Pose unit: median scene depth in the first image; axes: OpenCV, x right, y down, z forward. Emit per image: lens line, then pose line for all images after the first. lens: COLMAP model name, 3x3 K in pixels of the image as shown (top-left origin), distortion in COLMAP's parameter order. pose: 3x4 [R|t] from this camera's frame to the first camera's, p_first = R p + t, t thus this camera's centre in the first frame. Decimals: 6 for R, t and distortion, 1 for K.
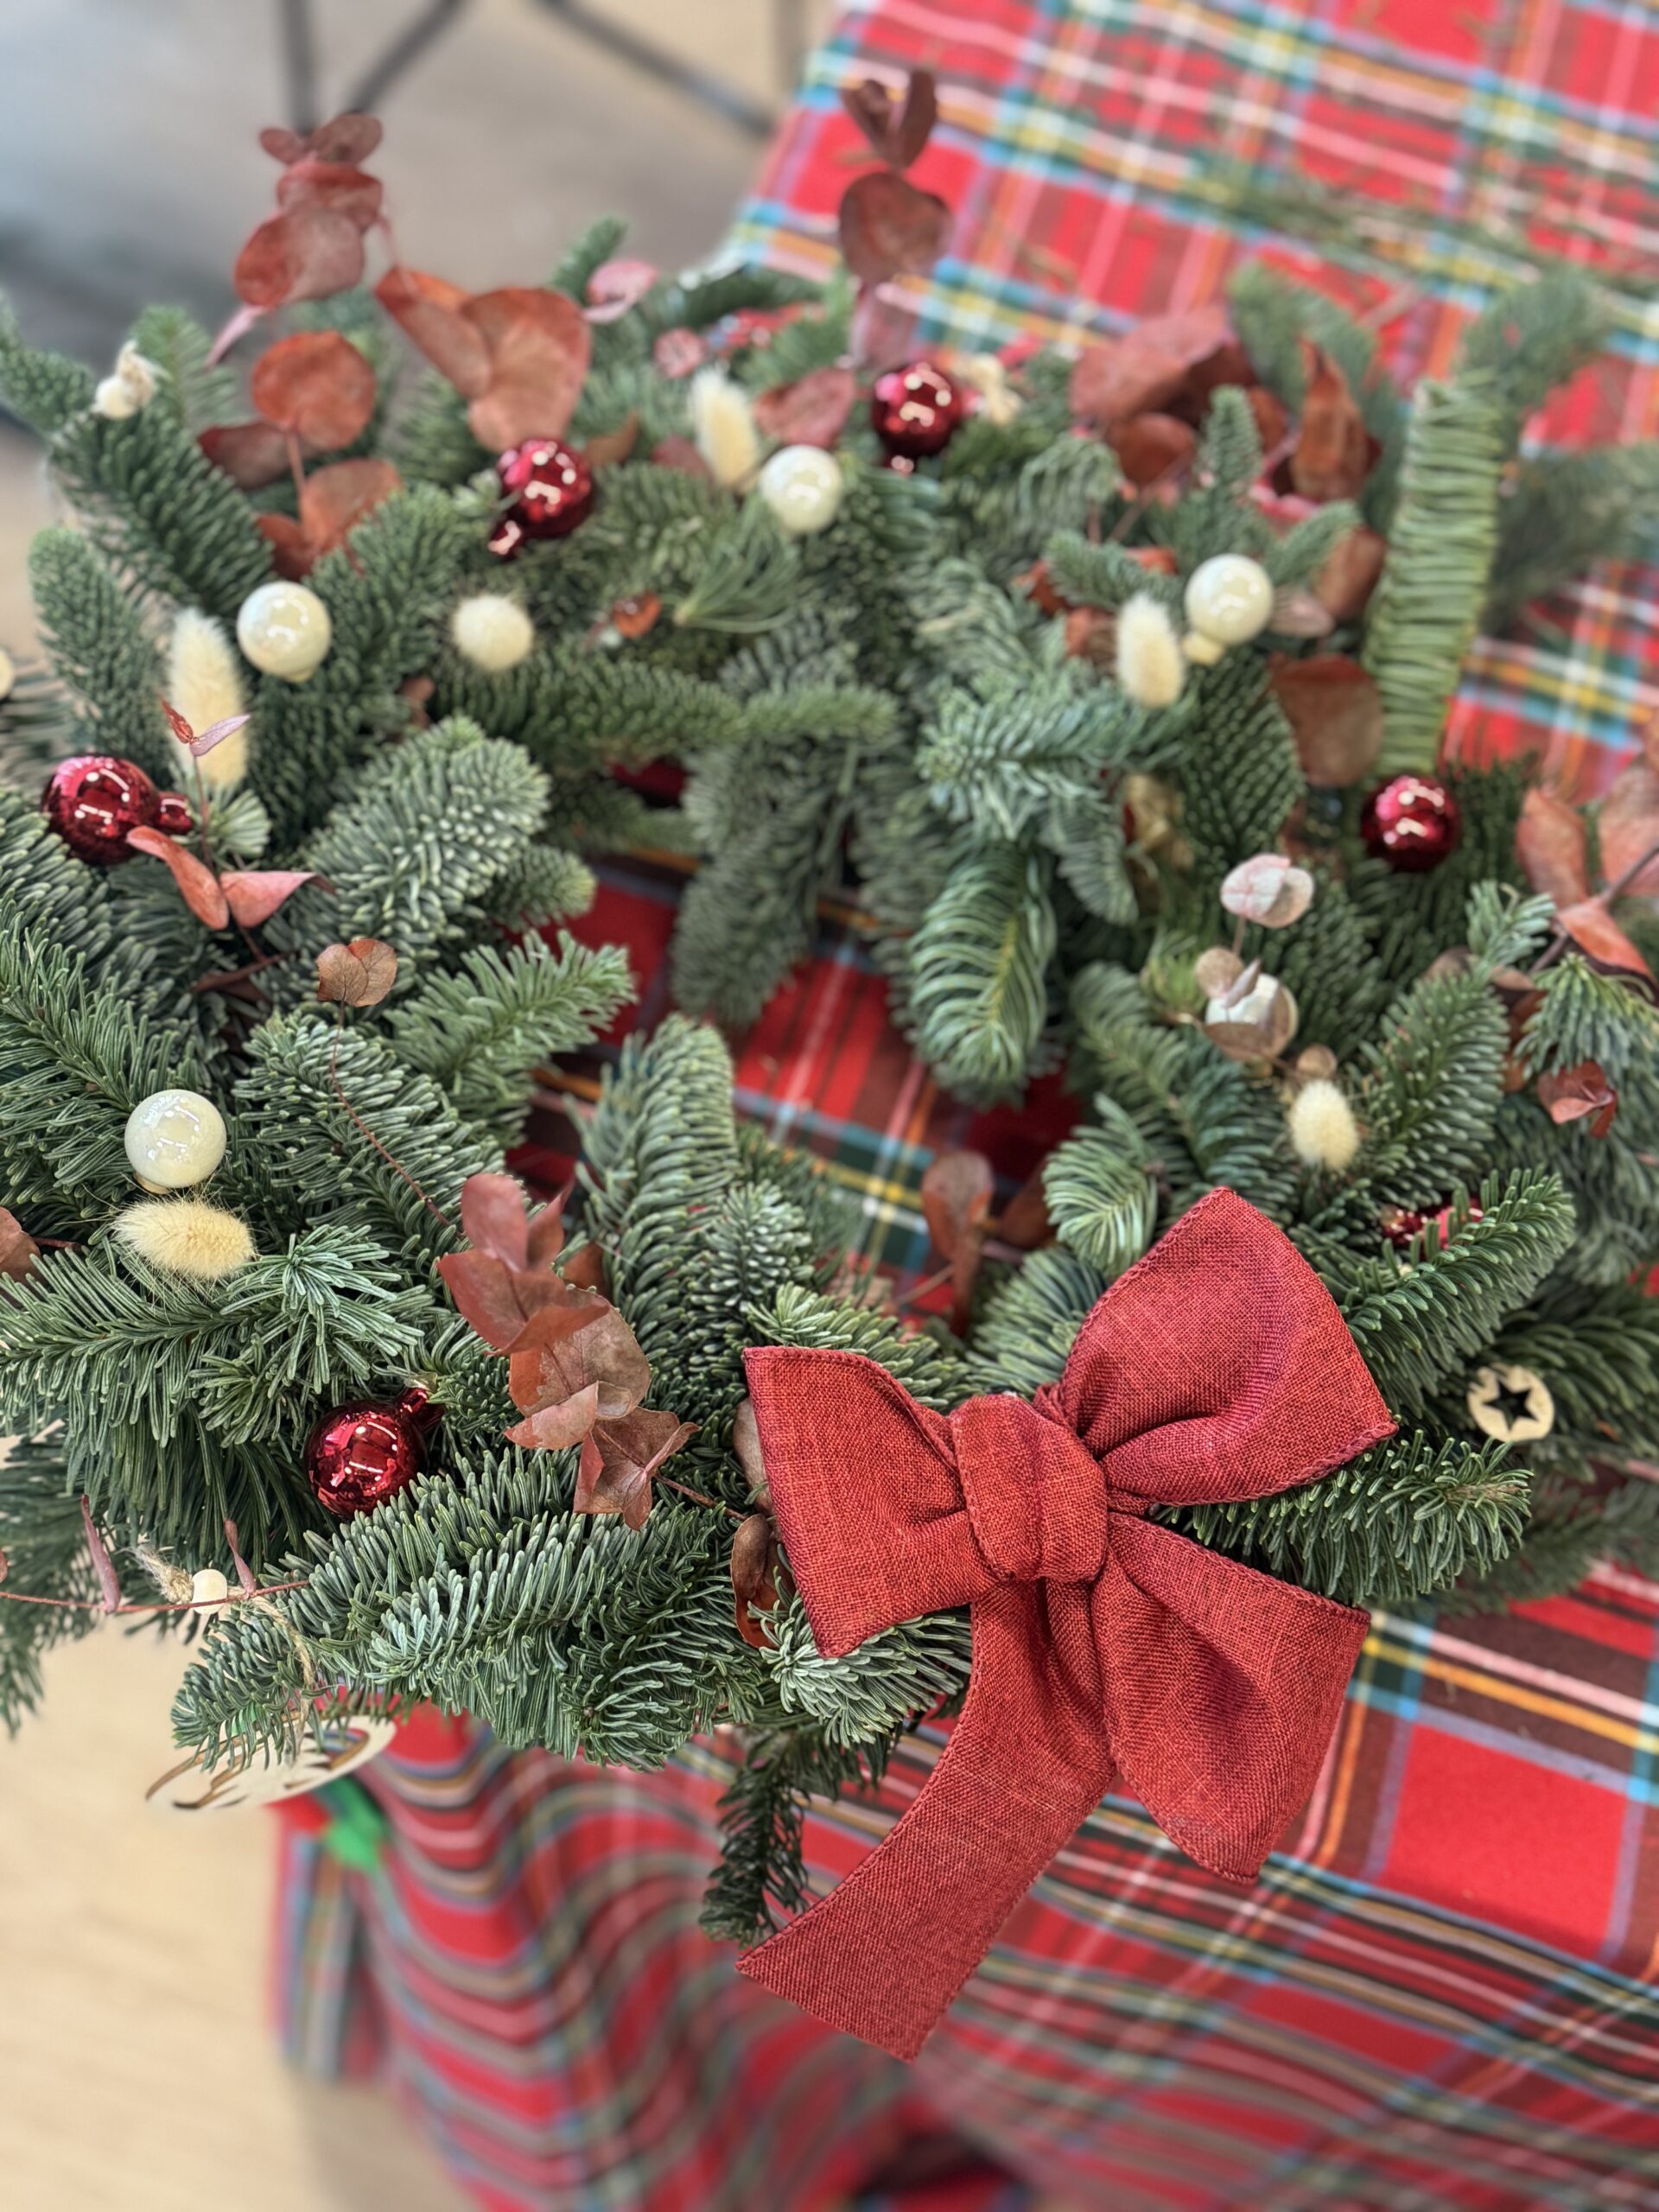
lens RADIAL K [[2772.0, 0, 829.5], [0, 2772.0, 1106.0], [0, 0, 1]] dist [0.005395, 0.001092]
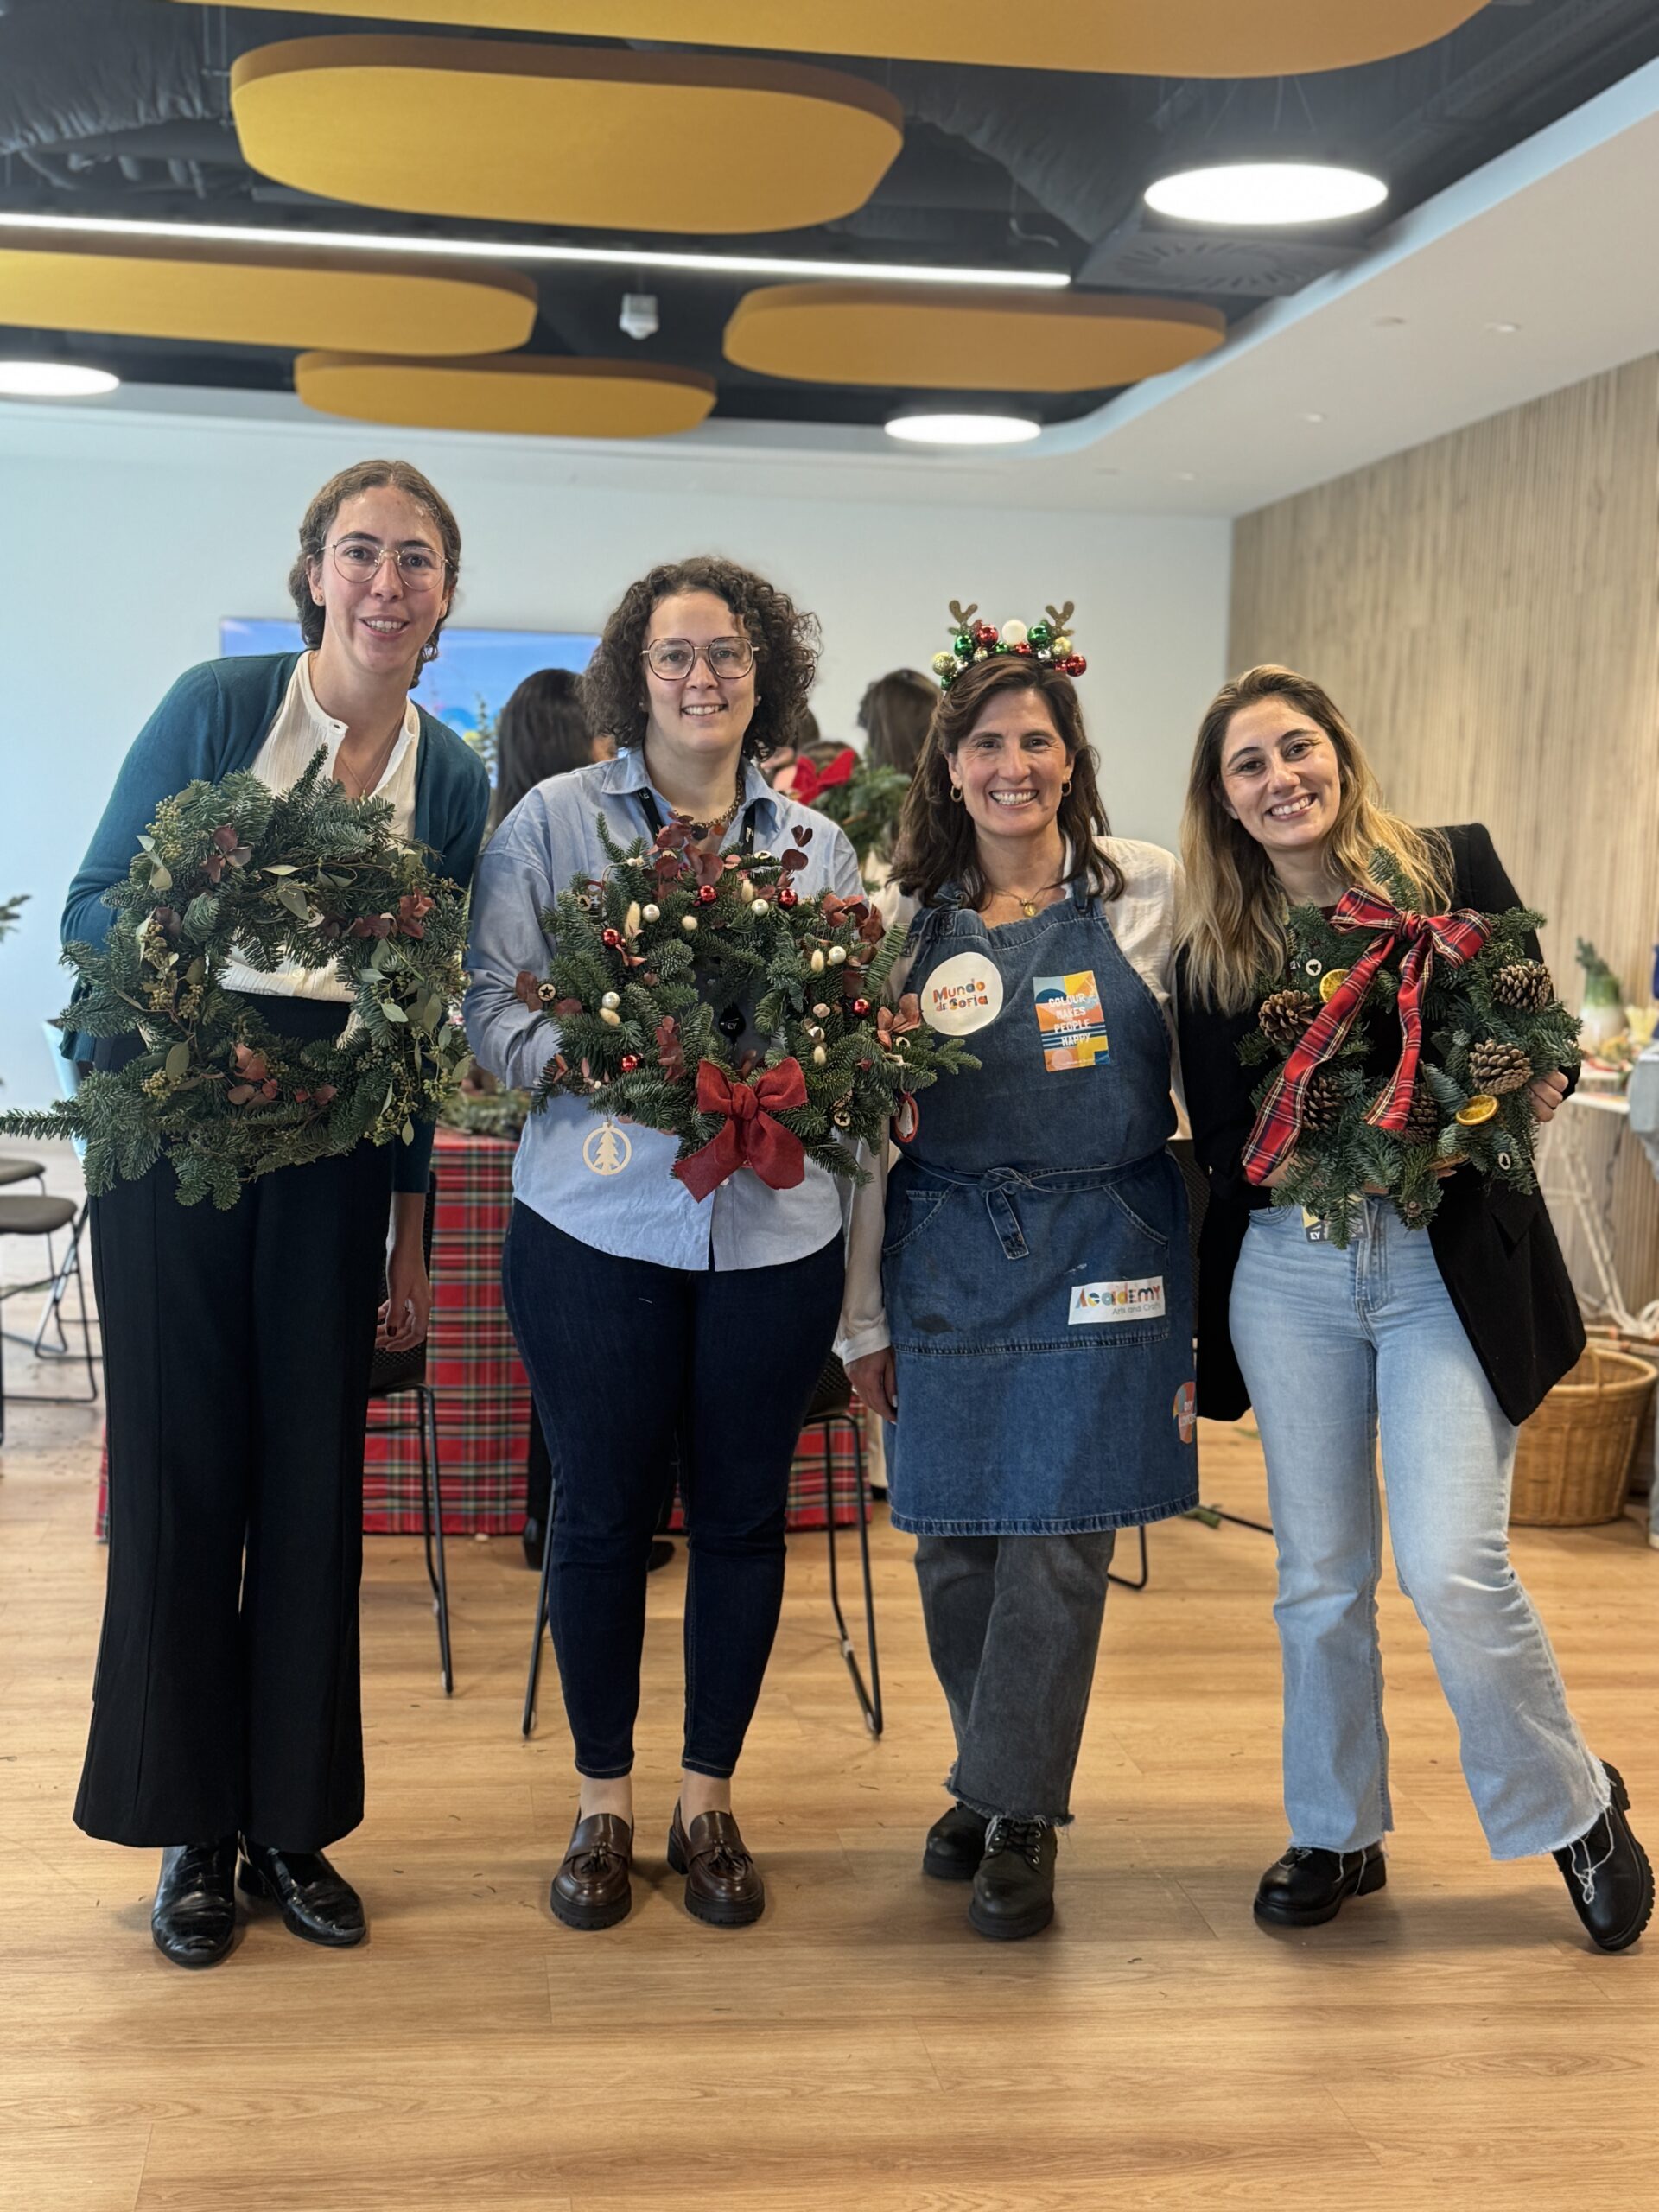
lens RADIAL K [[2772.0, 0, 829.5], [0, 2772.0, 1106.0], [0, 0, 1]] dist [0.005395, 0.001092]
pose [[0.965484, 0.259308, -0.024507, 0.333716], [-0.260406, 0.962973, -0.069798, 0.437123], [0.005500, 0.073771, 0.997260, -4.011733]]
